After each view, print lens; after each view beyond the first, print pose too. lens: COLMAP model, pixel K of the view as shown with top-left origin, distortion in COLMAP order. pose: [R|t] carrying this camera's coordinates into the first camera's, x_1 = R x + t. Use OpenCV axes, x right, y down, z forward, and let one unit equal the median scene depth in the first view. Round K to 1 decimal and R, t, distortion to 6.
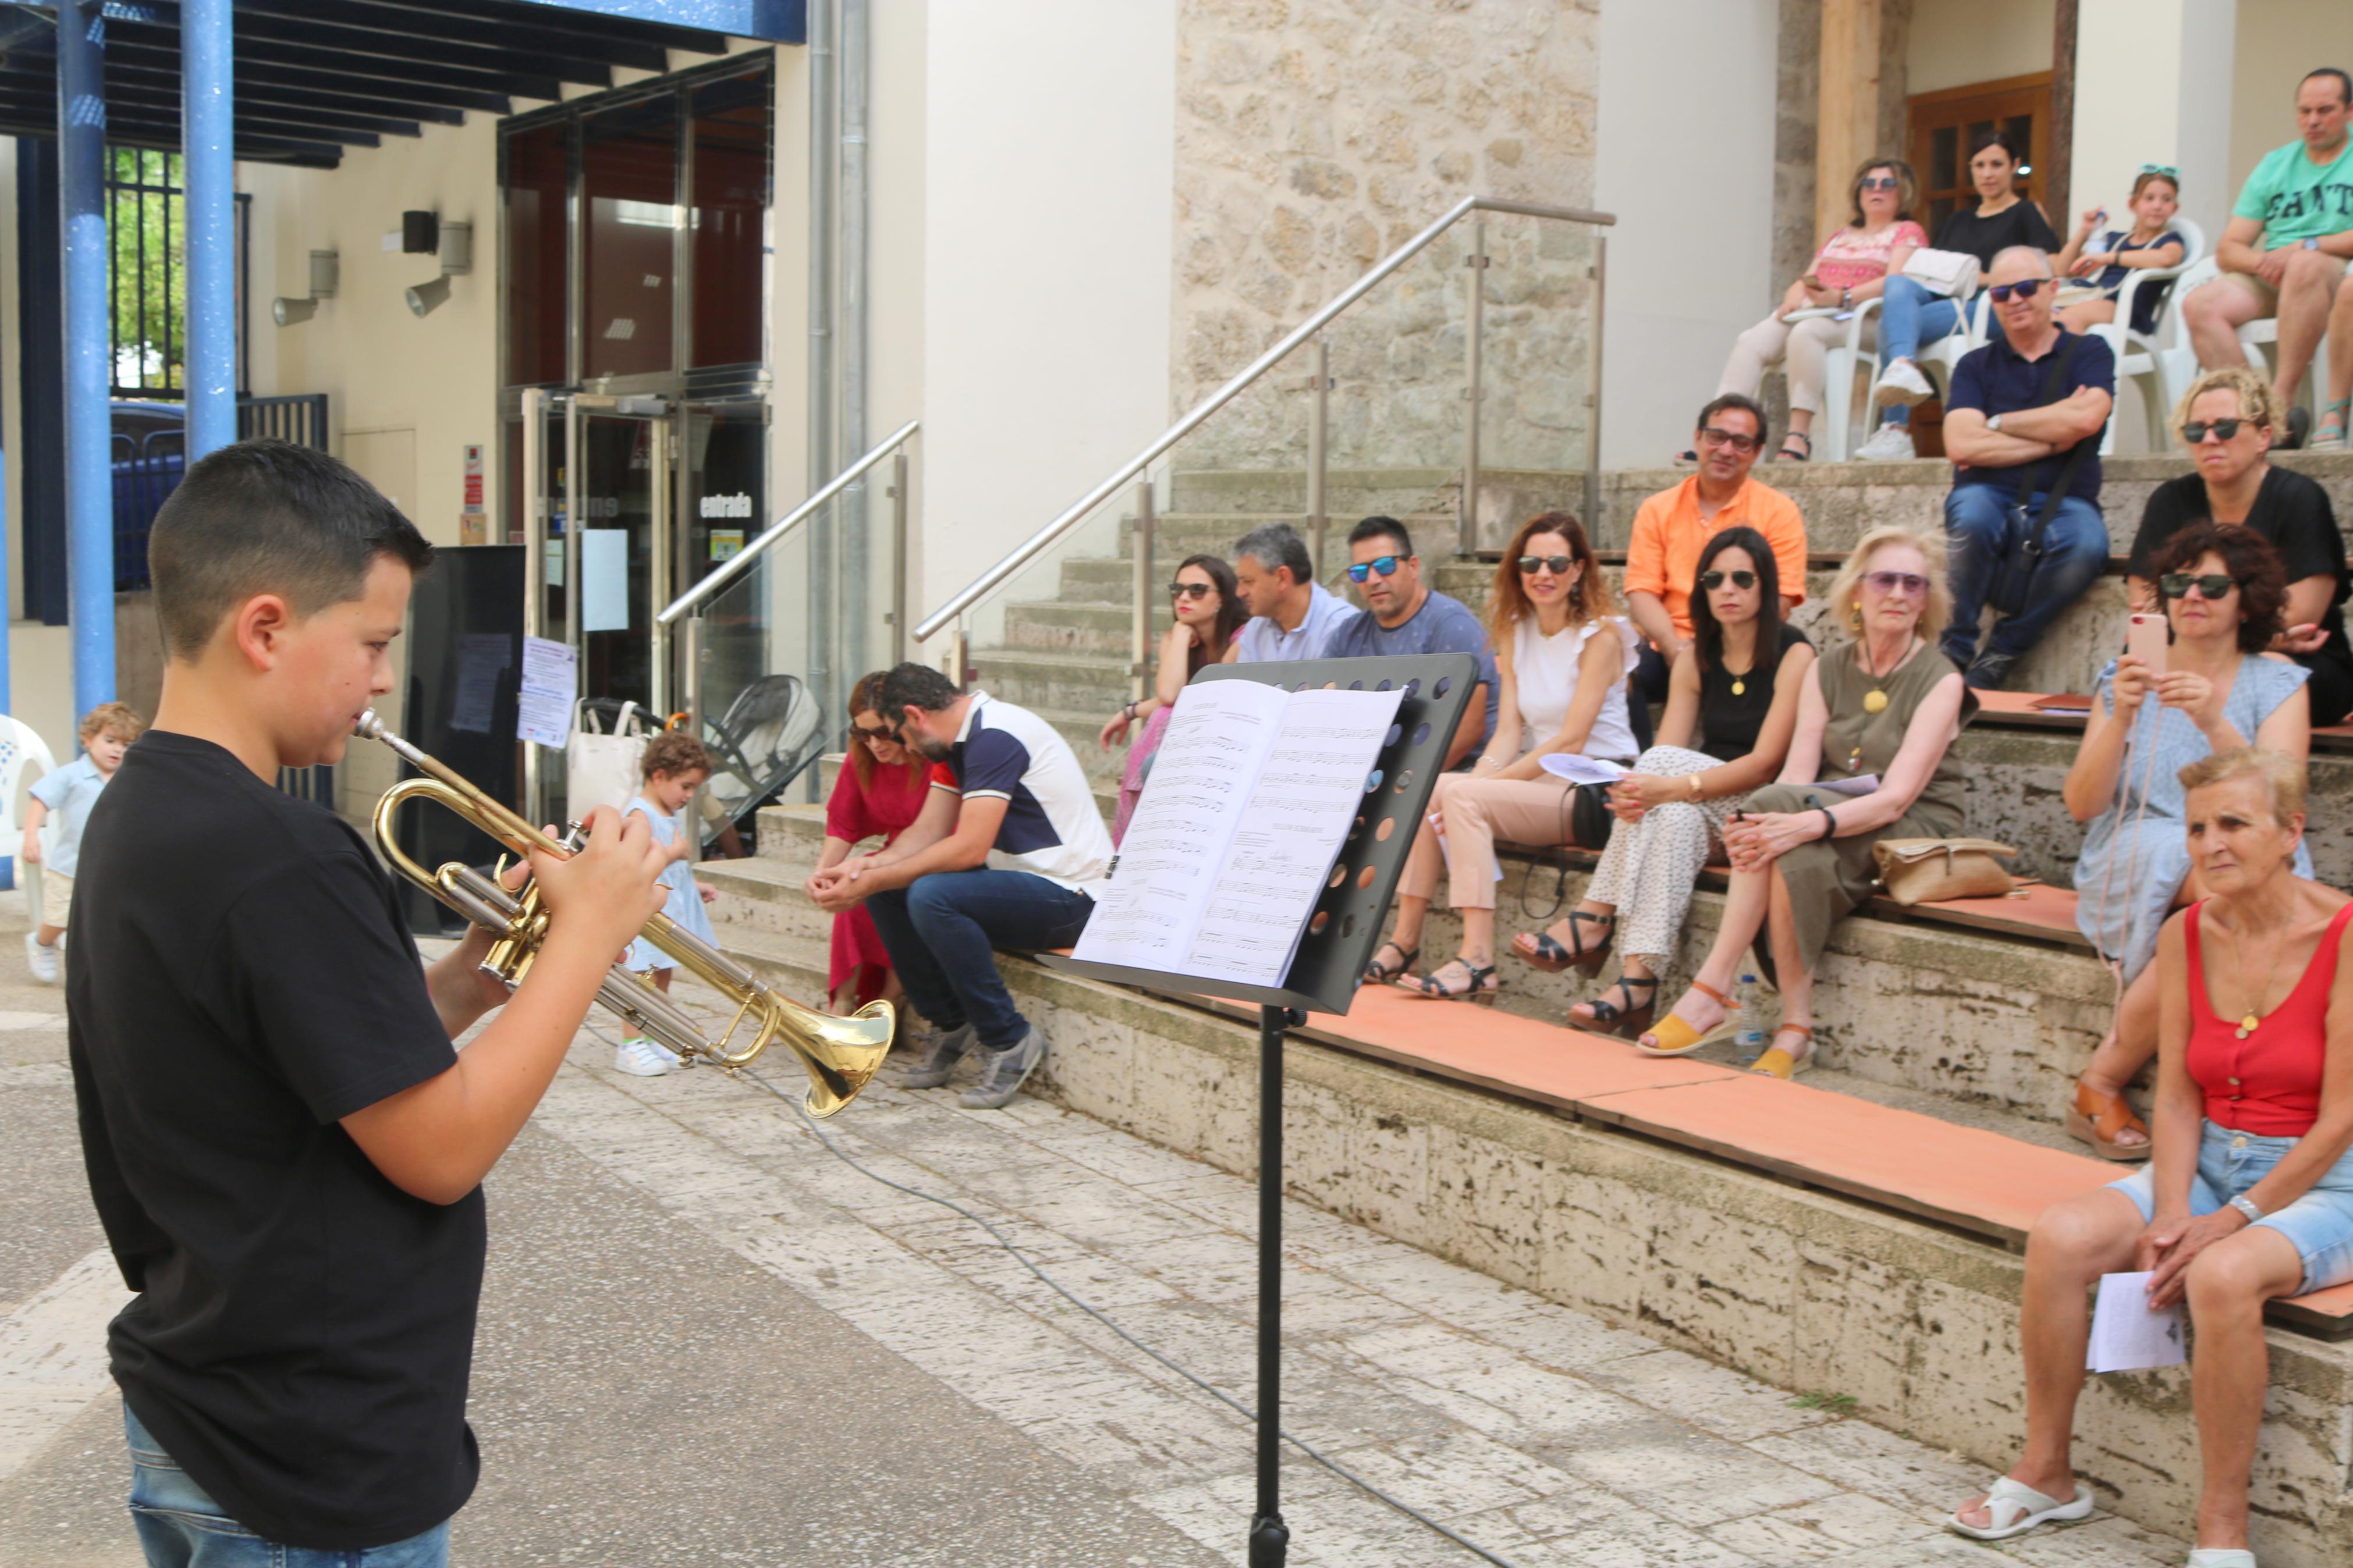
lens RADIAL K [[2727.1, 0, 1131.8], [0, 2727.1, 815.1], [0, 0, 1]] dist [-0.105617, 0.143262]
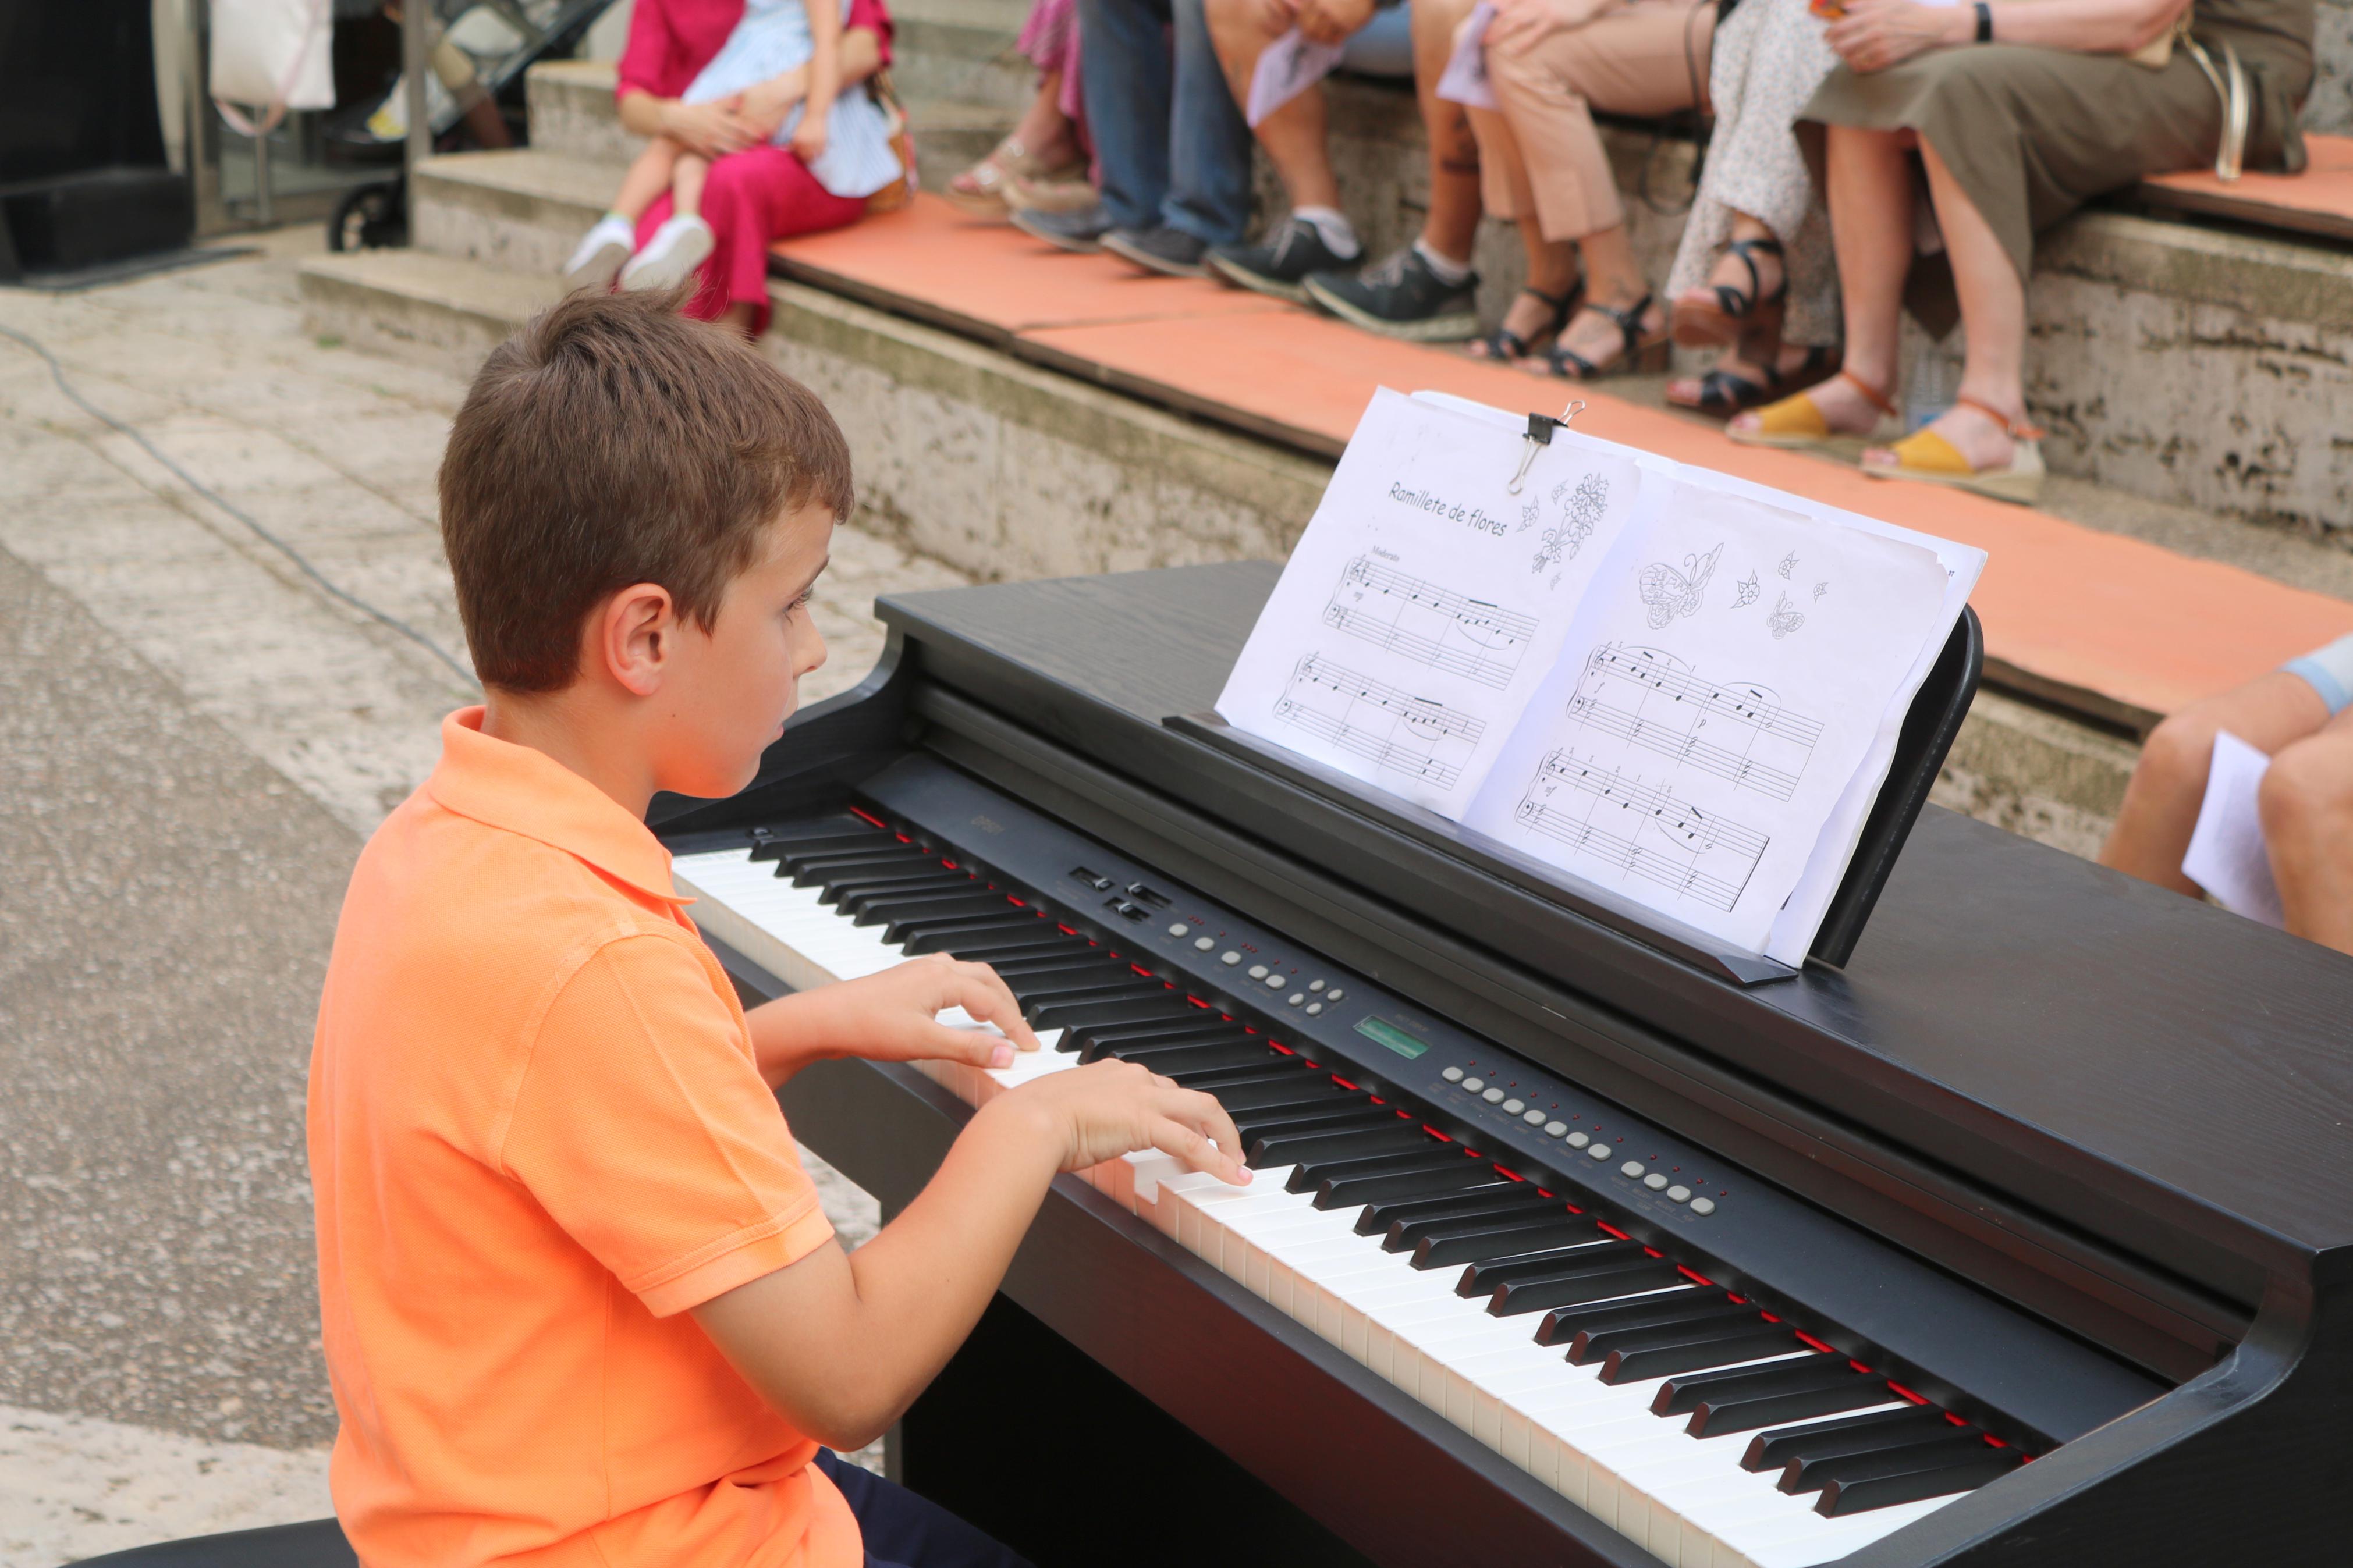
lens RADIAL K [[4796.2, 0, 1109.3], [0, 4796.2, 793.4], [0, 0, 1]] dist [0.001528, 0.403050]
pose [[0.995376, 0.010538, -0.095474, 0.157933], [0.002726, 0.990465, 0.137739, 0.018480], [0.096016, -0.137363, 0.985856, -0.068822]]
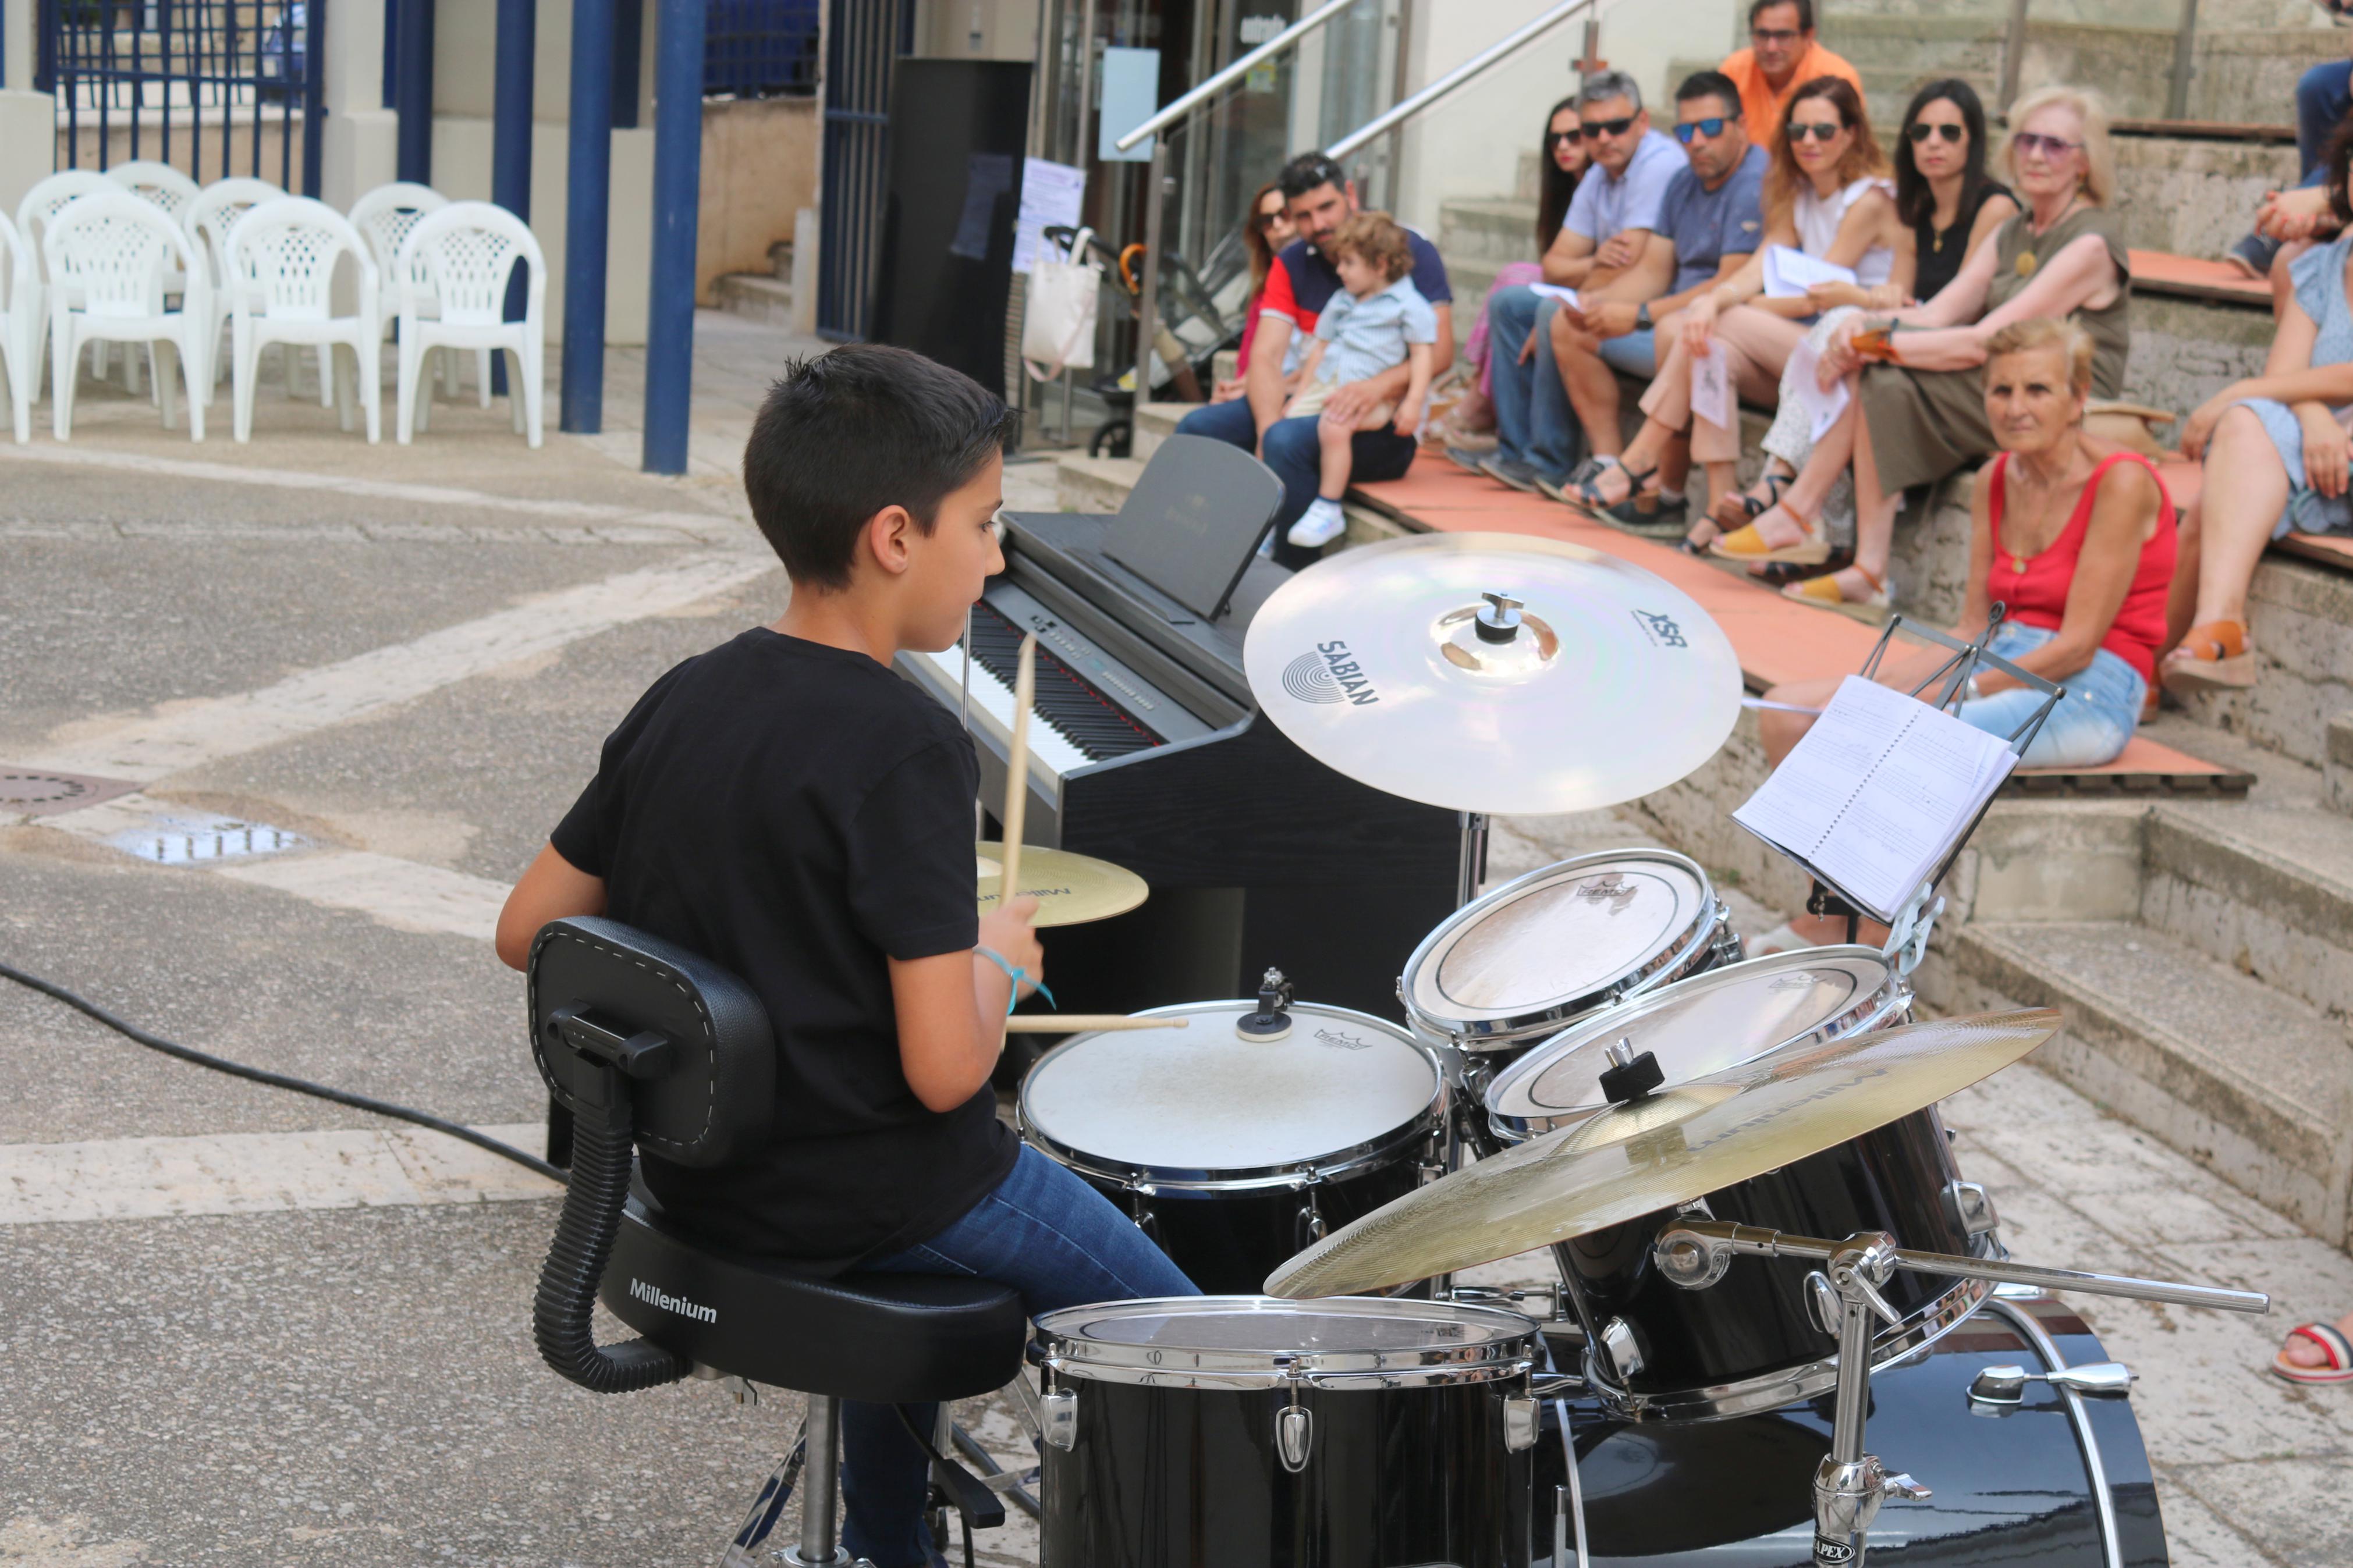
lens RADIAL K [[3725.4, 0, 1118.0], [0, 3725.4, 783.2], [0, 0, 1]] dist [-0.011071, 0.059312]
pose [[0.949885, 0.101936, -0.295512, 0.401877], [-0.077631, 0.992647, 0.092875, 0.049908], [0.302806, -0.065280, 0.950814, -0.442240]]
